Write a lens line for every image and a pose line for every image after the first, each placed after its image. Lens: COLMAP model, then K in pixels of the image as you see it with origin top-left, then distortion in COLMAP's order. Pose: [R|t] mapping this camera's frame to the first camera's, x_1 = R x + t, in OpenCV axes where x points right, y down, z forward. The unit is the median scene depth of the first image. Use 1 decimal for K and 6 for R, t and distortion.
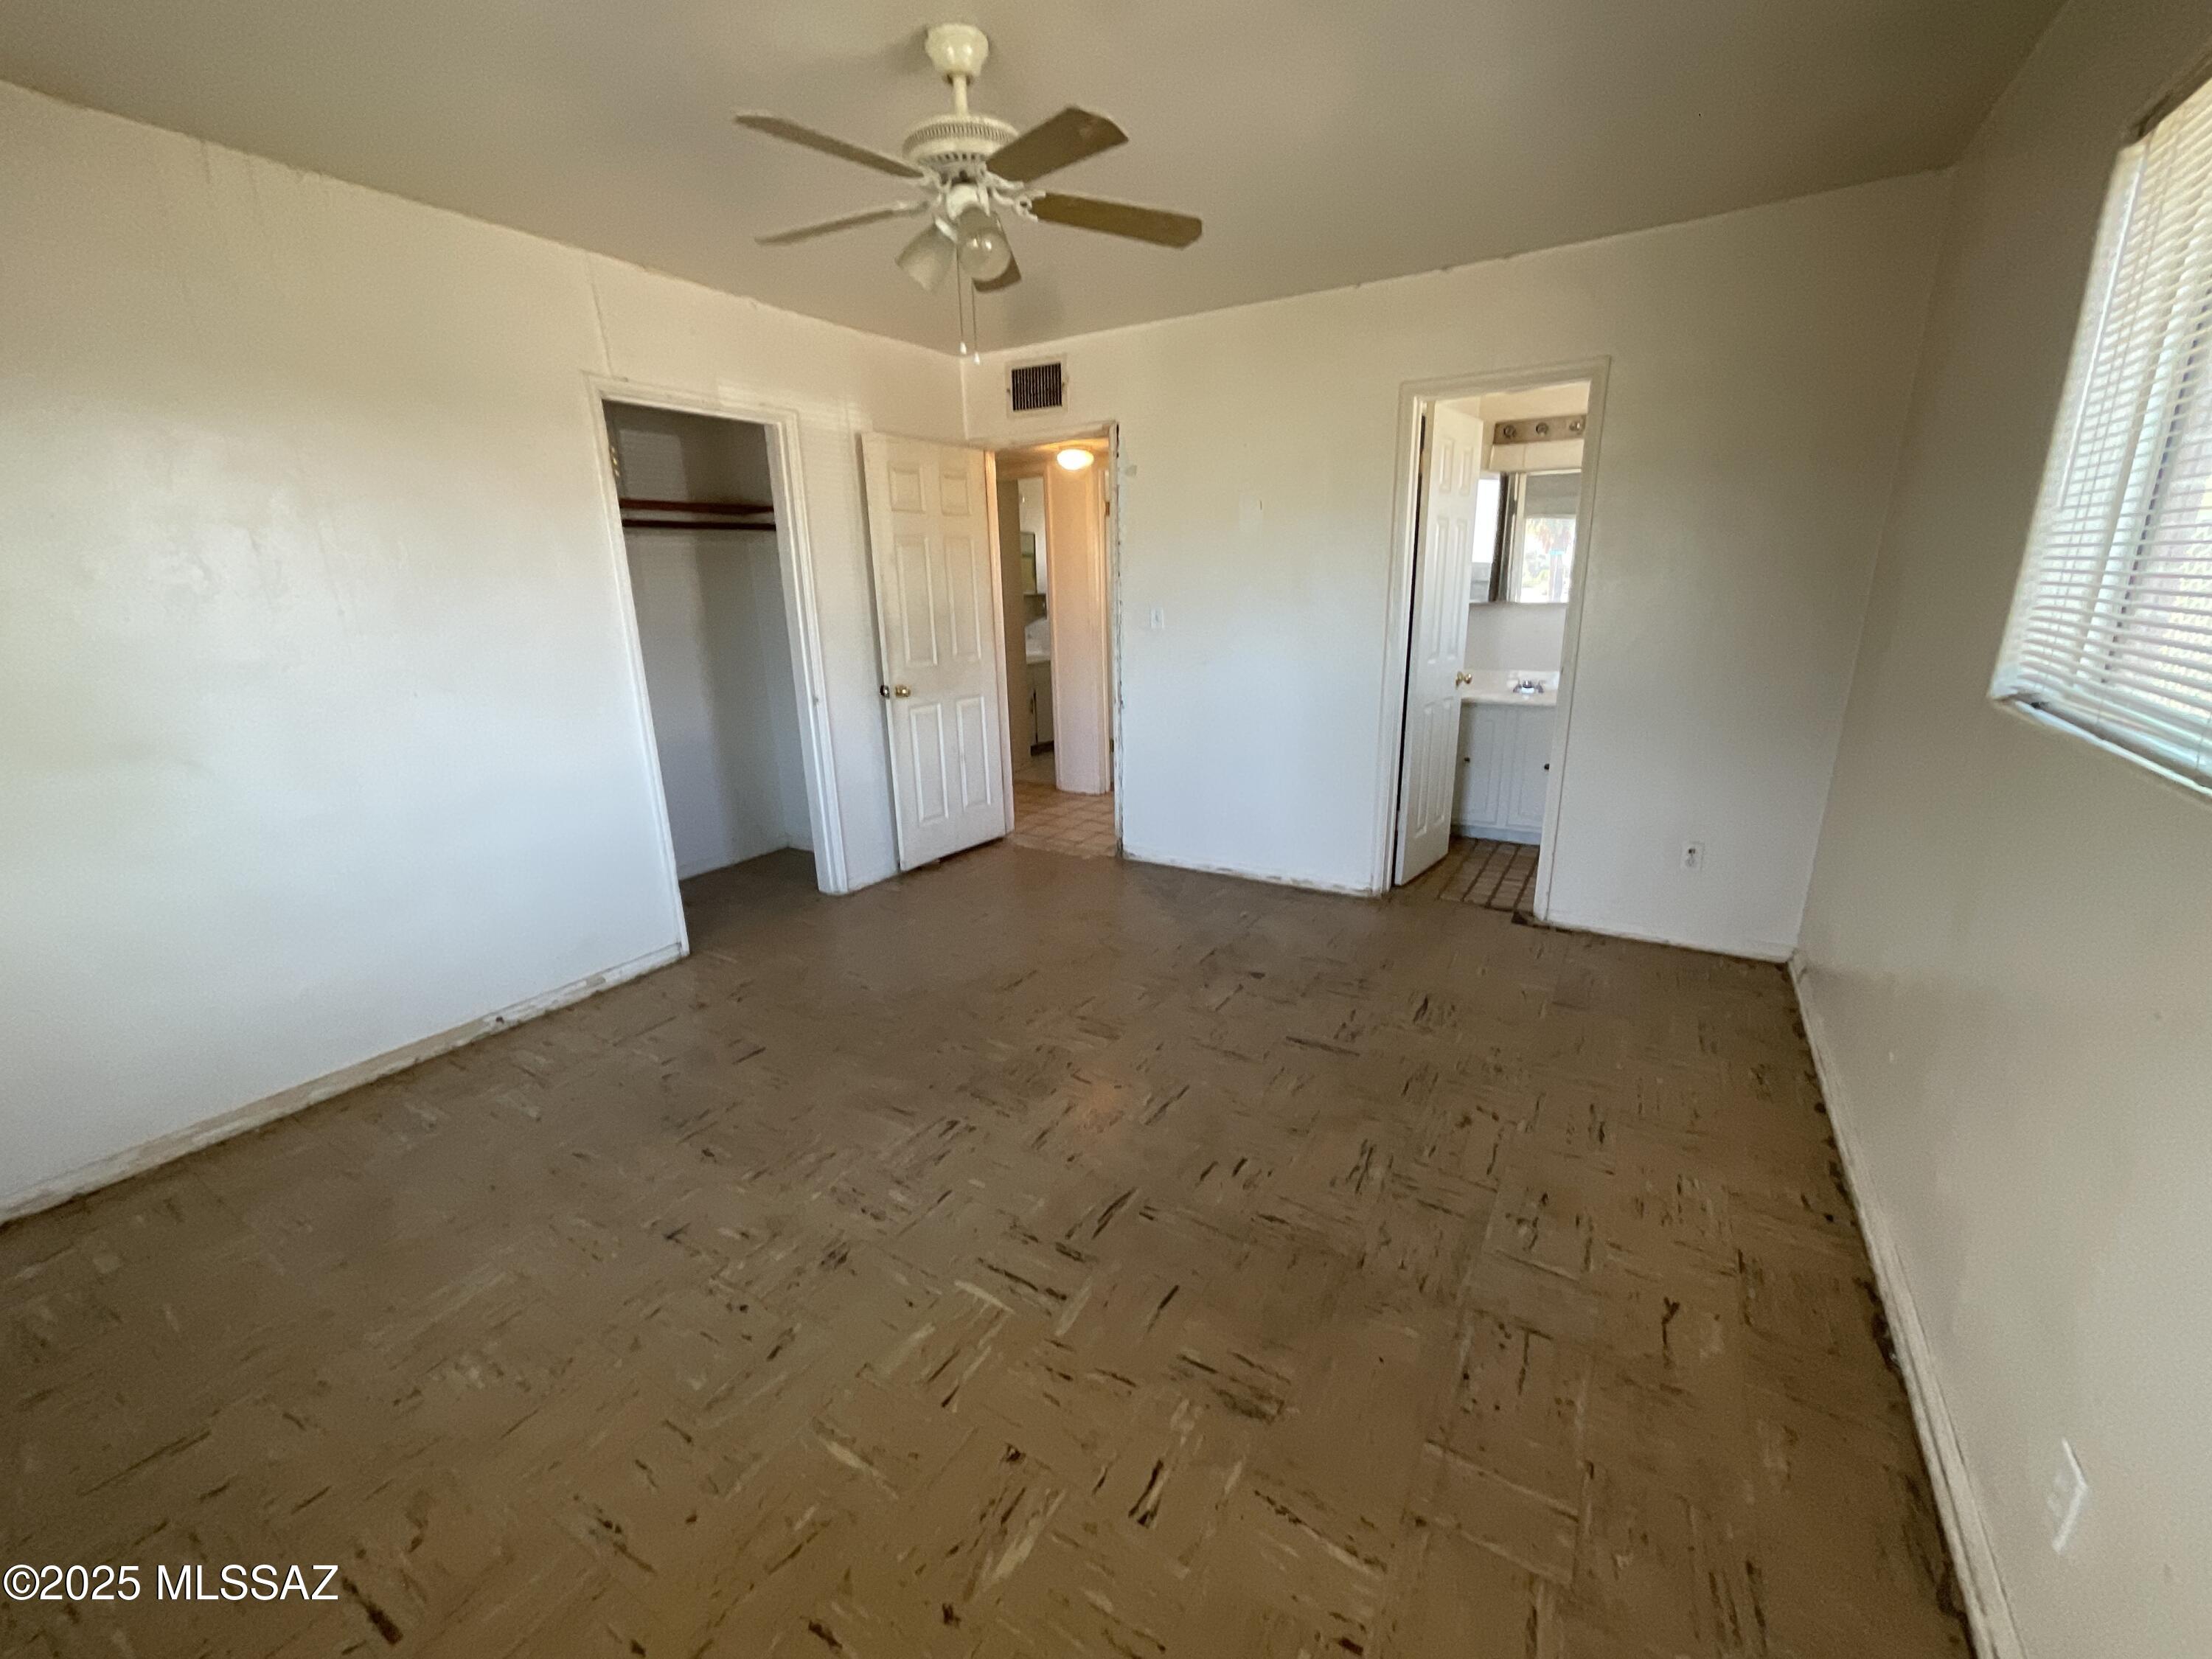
lens RADIAL K [[892.5, 0, 1103.1], [0, 892.5, 827.7], [0, 0, 1]] dist [-0.001649, 0.001322]
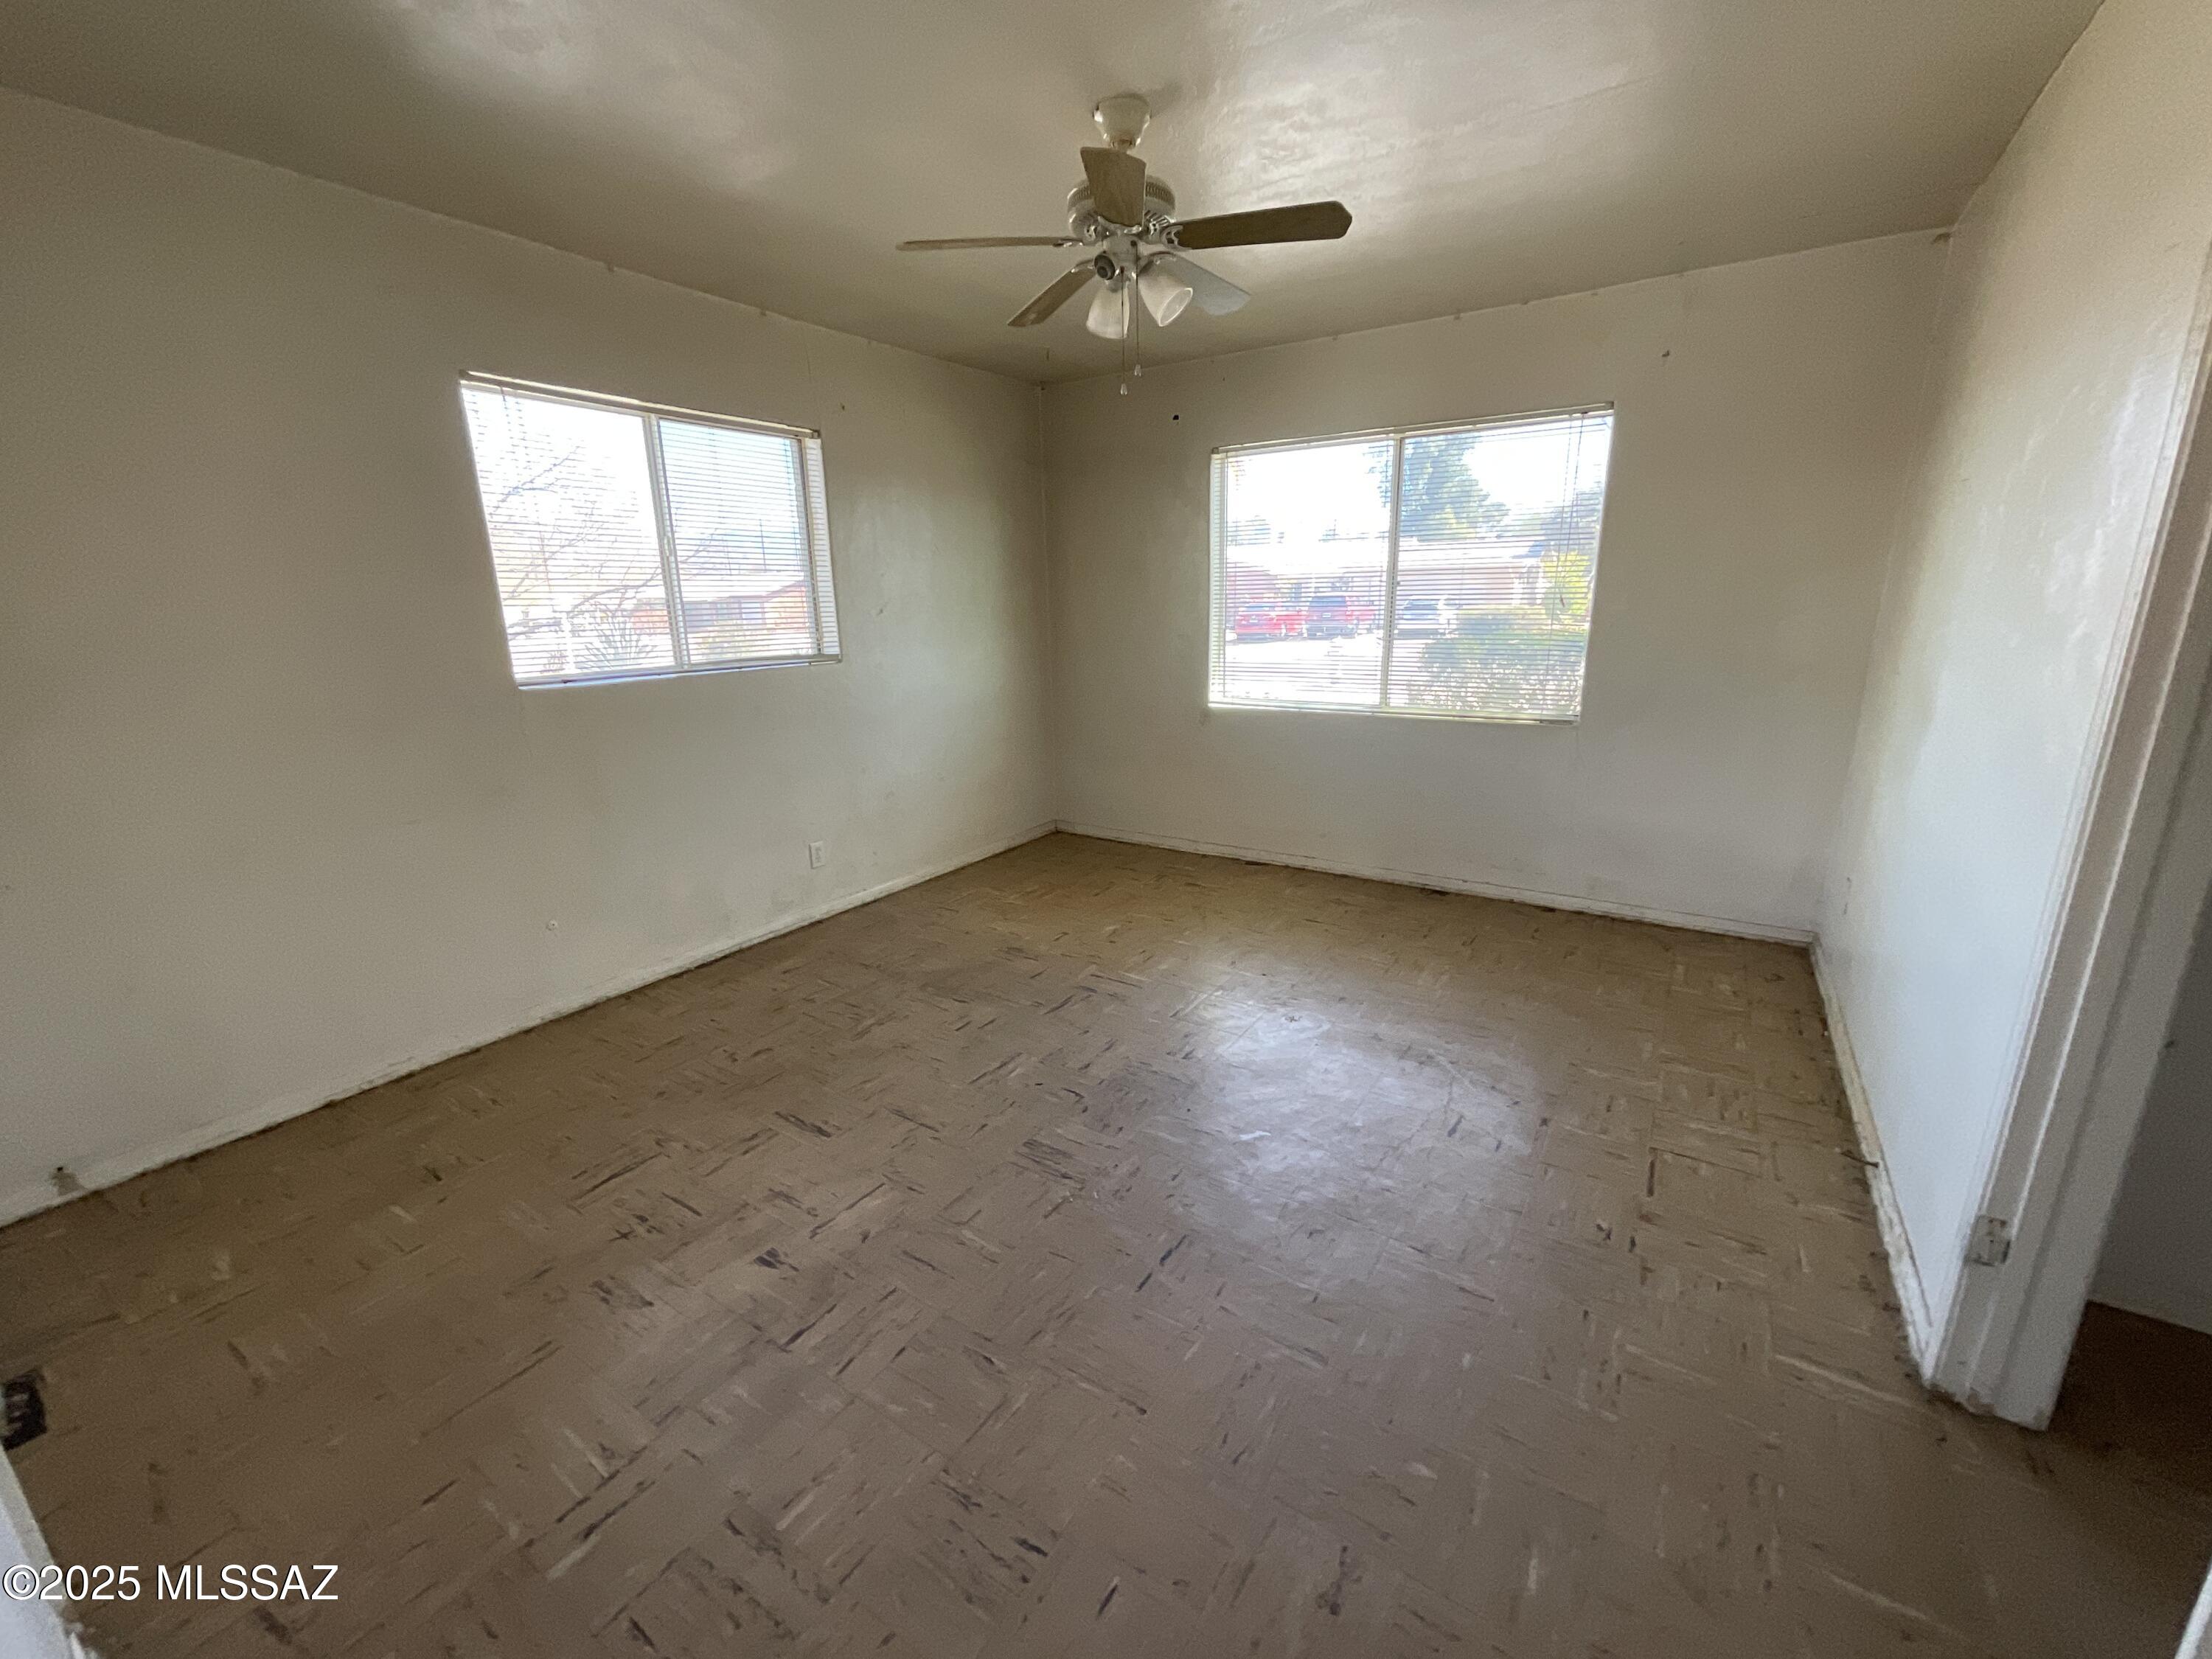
lens RADIAL K [[892.5, 0, 1112.2], [0, 892.5, 833.8], [0, 0, 1]] dist [-0.001649, 0.001322]
pose [[-0.998547, 0.038334, 0.037877, -0.138371], [0.052231, 0.861483, 0.505093, -0.554281], [-0.013268, 0.506337, -0.862233, 2.025820]]
